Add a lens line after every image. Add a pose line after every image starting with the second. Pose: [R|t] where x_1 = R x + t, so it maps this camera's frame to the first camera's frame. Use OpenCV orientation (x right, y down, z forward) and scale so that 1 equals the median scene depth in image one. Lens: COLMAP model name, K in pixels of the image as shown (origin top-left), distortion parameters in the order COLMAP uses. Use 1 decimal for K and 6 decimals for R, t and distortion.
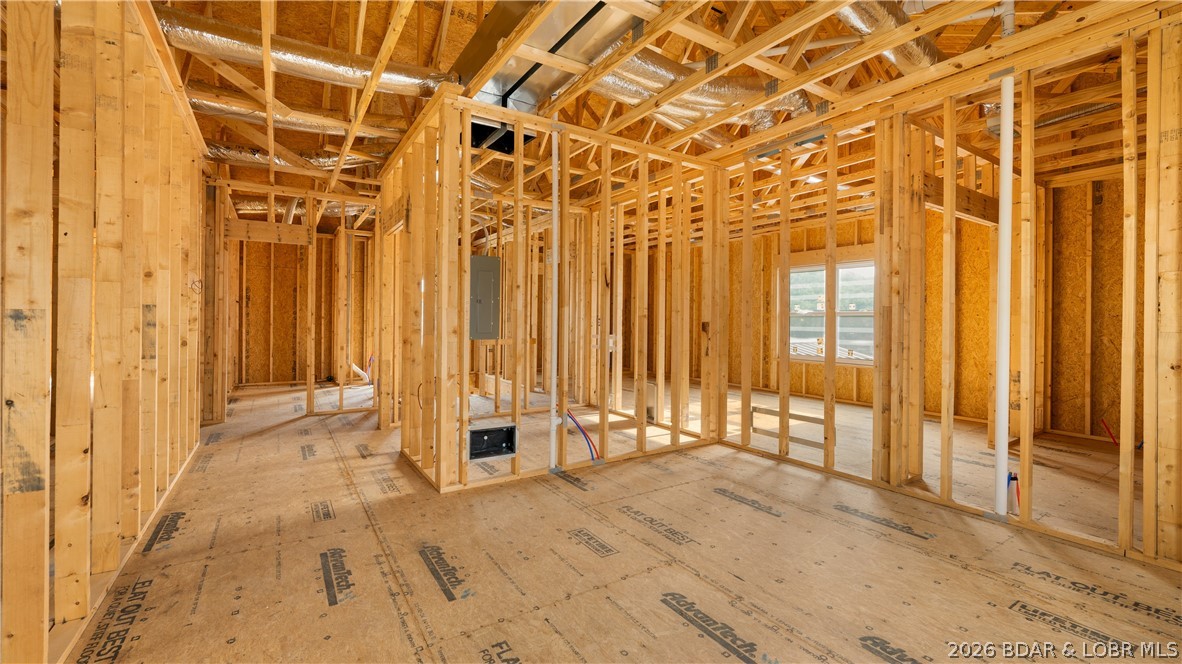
lens RADIAL K [[479.6, 0, 577.5], [0, 479.6, 328.4], [0, 0, 1]] dist [-0.010878, 0.000118]
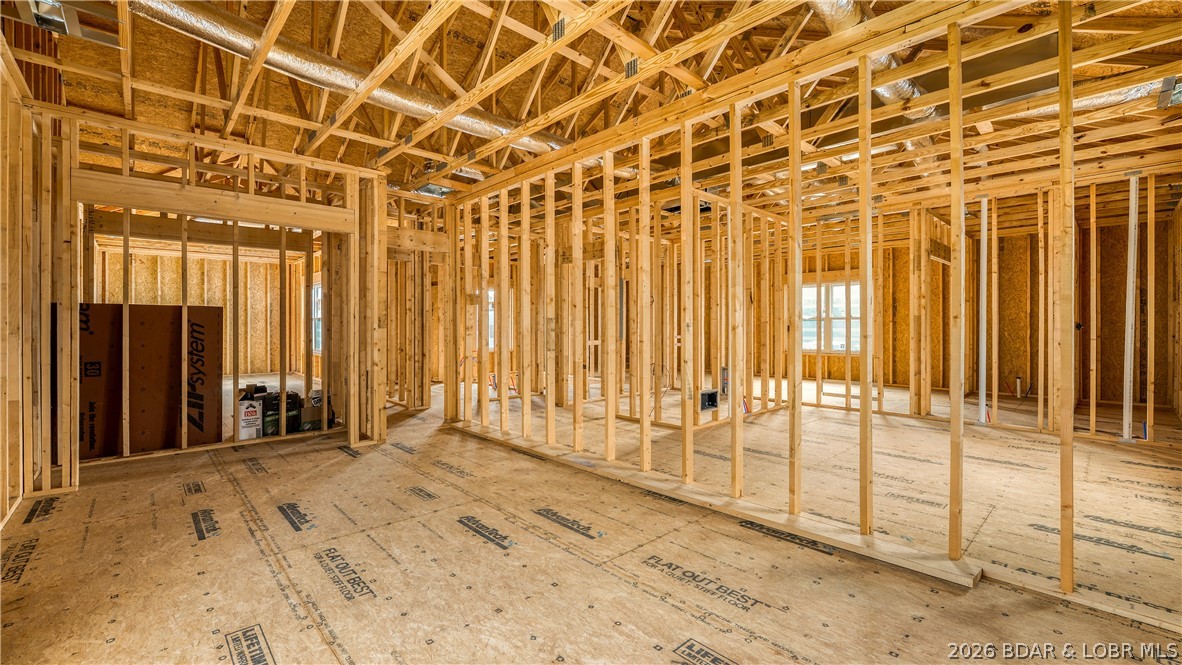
lens RADIAL K [[492.1, 0, 582.4], [0, 492.1, 326.7], [0, 0, 1]] dist [-0.010858, -0.000090]
pose [[0.984842, -0.010894, 0.173113, -0.530007], [0.012782, 0.999870, -0.009796, -0.001410], [-0.172984, 0.011860, 0.984853, -0.340538]]
